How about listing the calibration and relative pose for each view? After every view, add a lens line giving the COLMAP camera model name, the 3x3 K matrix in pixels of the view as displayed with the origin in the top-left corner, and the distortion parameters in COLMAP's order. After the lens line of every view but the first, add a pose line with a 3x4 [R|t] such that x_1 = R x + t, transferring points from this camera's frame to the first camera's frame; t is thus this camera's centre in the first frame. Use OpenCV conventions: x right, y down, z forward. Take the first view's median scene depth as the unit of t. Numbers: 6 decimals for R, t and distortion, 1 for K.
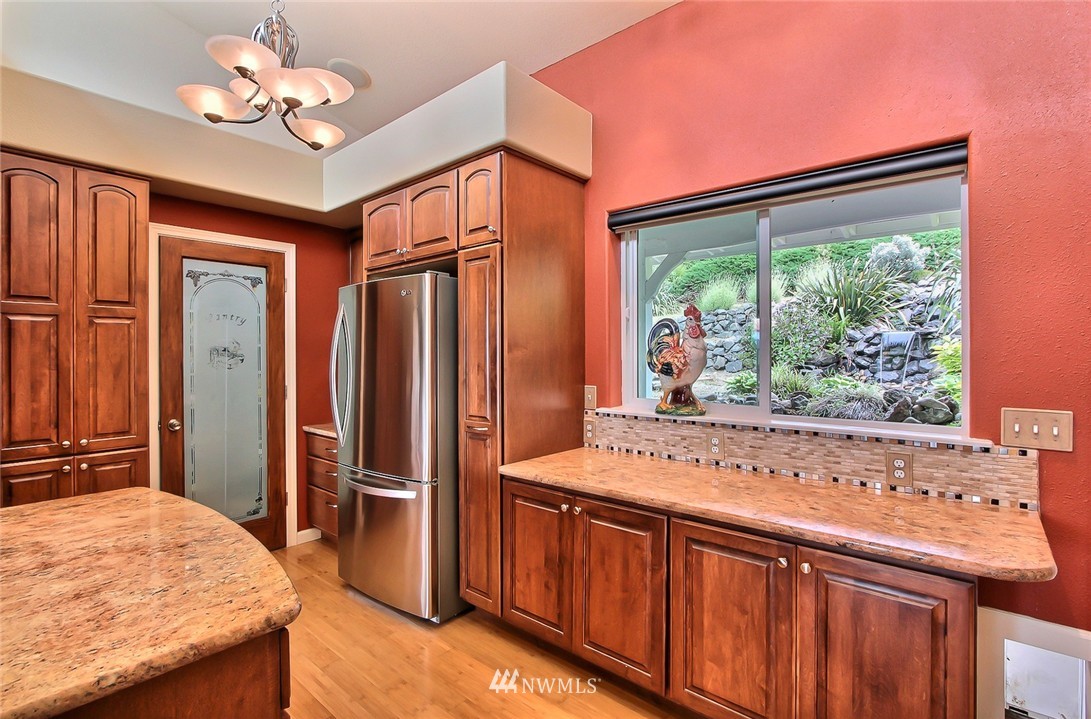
lens RADIAL K [[511.2, 0, 545.6], [0, 511.2, 356.4], [0, 0, 1]] dist [-0.027805, -0.000531]
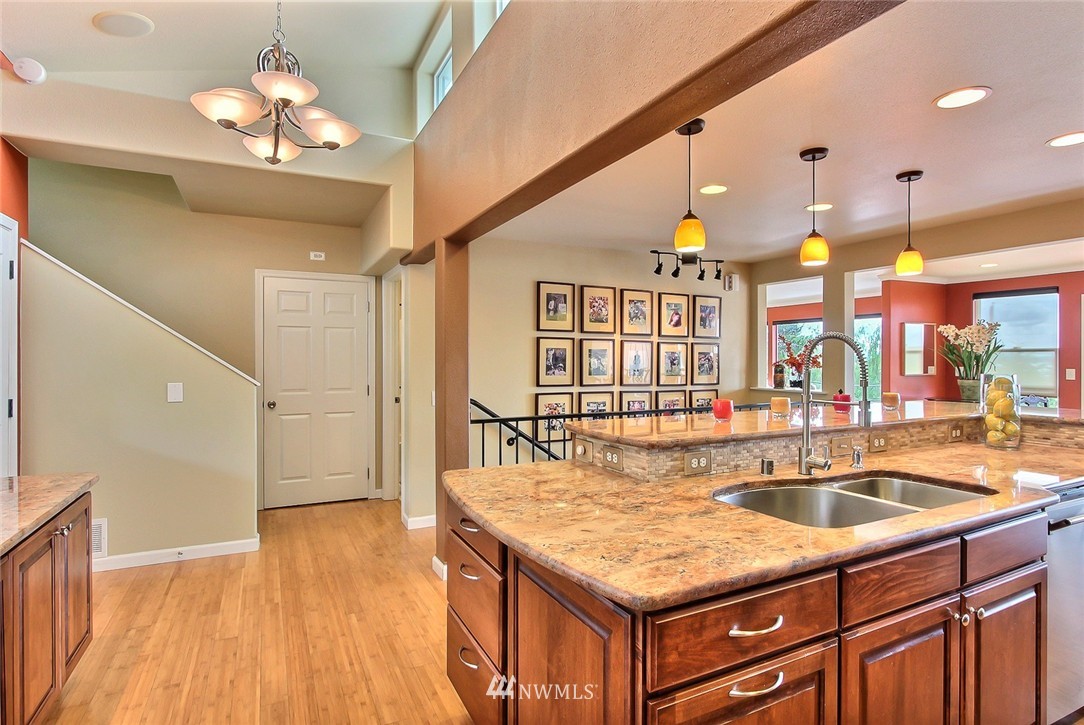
lens RADIAL K [[543.9, 0, 543.2], [0, 543.9, 362.1], [0, 0, 1]] dist [-0.000175, -0.000002]
pose [[-0.926314, -0.003275, 0.376738, -1.302505], [-0.000022, 0.999963, 0.008638, 0.002797], [-0.376752, 0.007993, -0.926280, 2.216803]]
